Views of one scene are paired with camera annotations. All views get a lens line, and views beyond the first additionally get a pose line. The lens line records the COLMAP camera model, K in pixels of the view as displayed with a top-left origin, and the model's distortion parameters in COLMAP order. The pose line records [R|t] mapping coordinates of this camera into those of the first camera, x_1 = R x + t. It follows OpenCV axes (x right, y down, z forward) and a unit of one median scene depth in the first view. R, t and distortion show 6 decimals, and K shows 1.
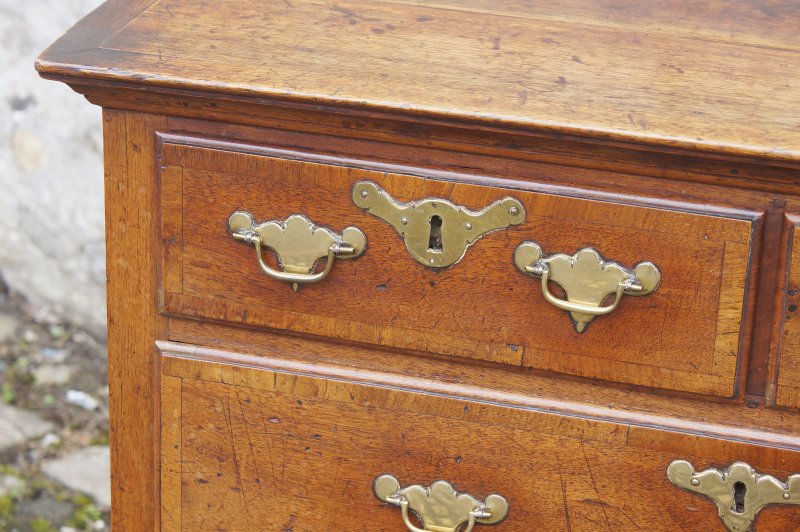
lens RADIAL K [[2288.8, 0, 400.0], [0, 2288.8, 266.0], [0, 0, 1]] dist [0.085258, 0.413756]
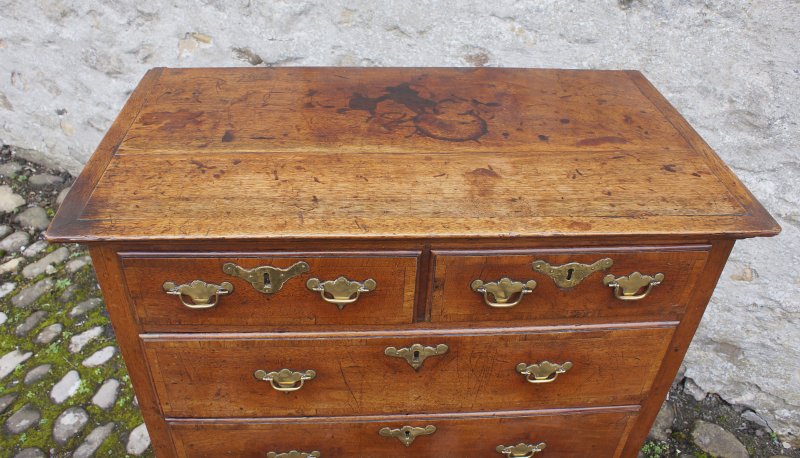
lens RADIAL K [[629.6, 0, 393.7], [0, 629.6, 193.4], [0, 0, 1]] dist [-0.150625, 0.129326]
pose [[0.944387, -0.182340, 0.273651, -0.016031], [0.125260, 0.968916, 0.213334, -0.192645], [-0.304044, -0.167192, 0.937872, 0.437755]]
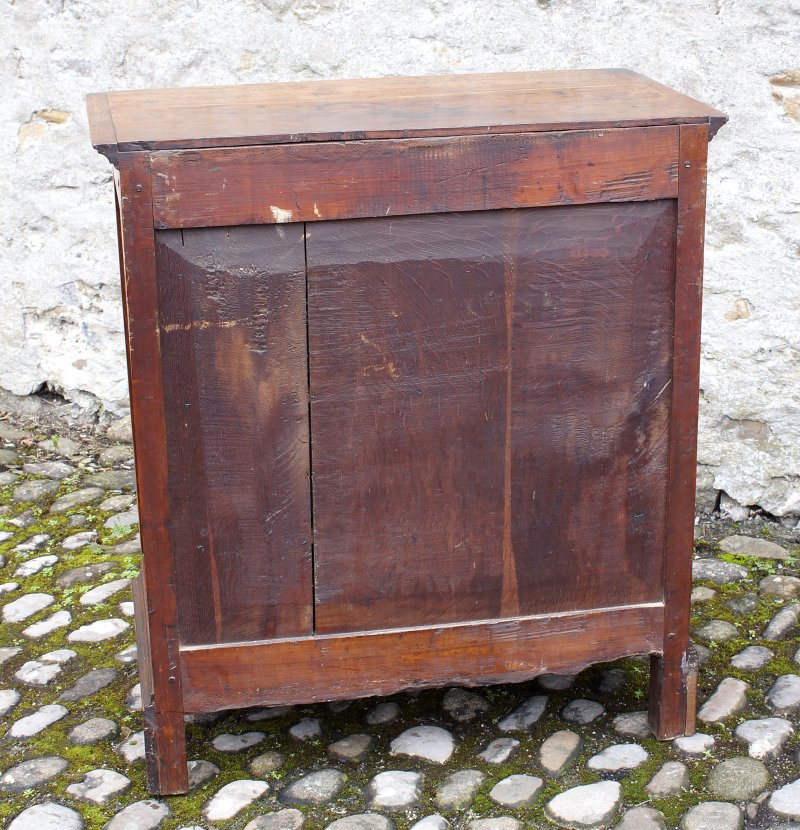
lens RADIAL K [[1824.3, 0, 400.0], [0, 1824.3, 381.8], [0, 0, 1]] dist [-0.043744, 0.047559]
pose [[0.935125, -0.134341, 0.327863, -0.496544], [0.167638, 0.982963, -0.075368, 0.471186], [-0.312152, 0.125441, 0.941714, -1.078413]]
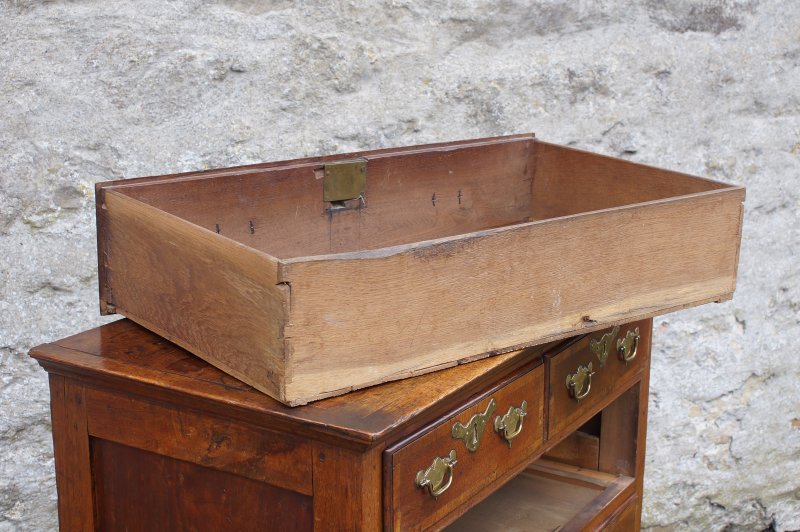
lens RADIAL K [[1244.8, 0, 391.2], [0, 1244.8, 266.0], [0, 0, 1]] dist [-0.066306, 0.144452]
pose [[0.286538, -0.261420, 0.921713, -0.922151], [0.385354, 0.912249, 0.138939, -0.311756], [-0.877153, 0.315375, 0.362133, 0.620865]]
